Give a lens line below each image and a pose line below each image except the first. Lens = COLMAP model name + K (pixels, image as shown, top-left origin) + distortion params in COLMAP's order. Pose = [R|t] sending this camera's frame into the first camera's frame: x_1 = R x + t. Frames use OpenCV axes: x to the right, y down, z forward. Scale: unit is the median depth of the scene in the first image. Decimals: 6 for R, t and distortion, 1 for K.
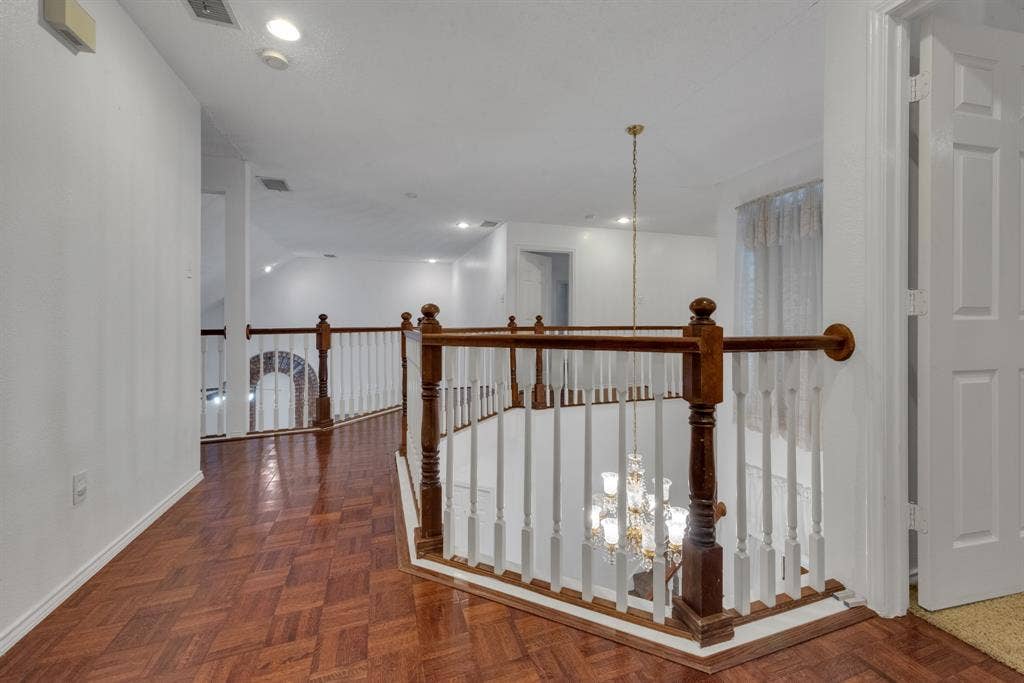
lens RADIAL K [[406.8, 0, 517.8], [0, 406.8, 332.8], [0, 0, 1]] dist [0.007272, -0.000222]
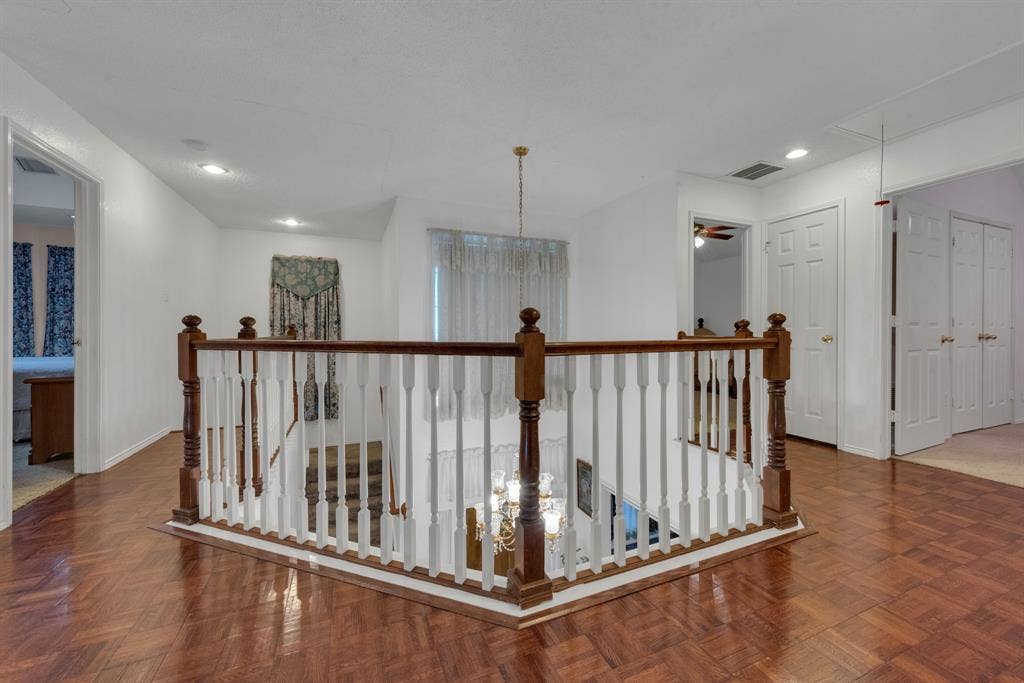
lens RADIAL K [[406.8, 0, 507.0], [0, 406.8, 343.1], [0, 0, 1]] dist [0.007272, -0.000222]
pose [[0.996515, -0.005008, 0.083263, 0.295603], [0.004305, 0.999954, 0.008620, 0.002677], [-0.083302, -0.008231, 0.996490, -0.139361]]
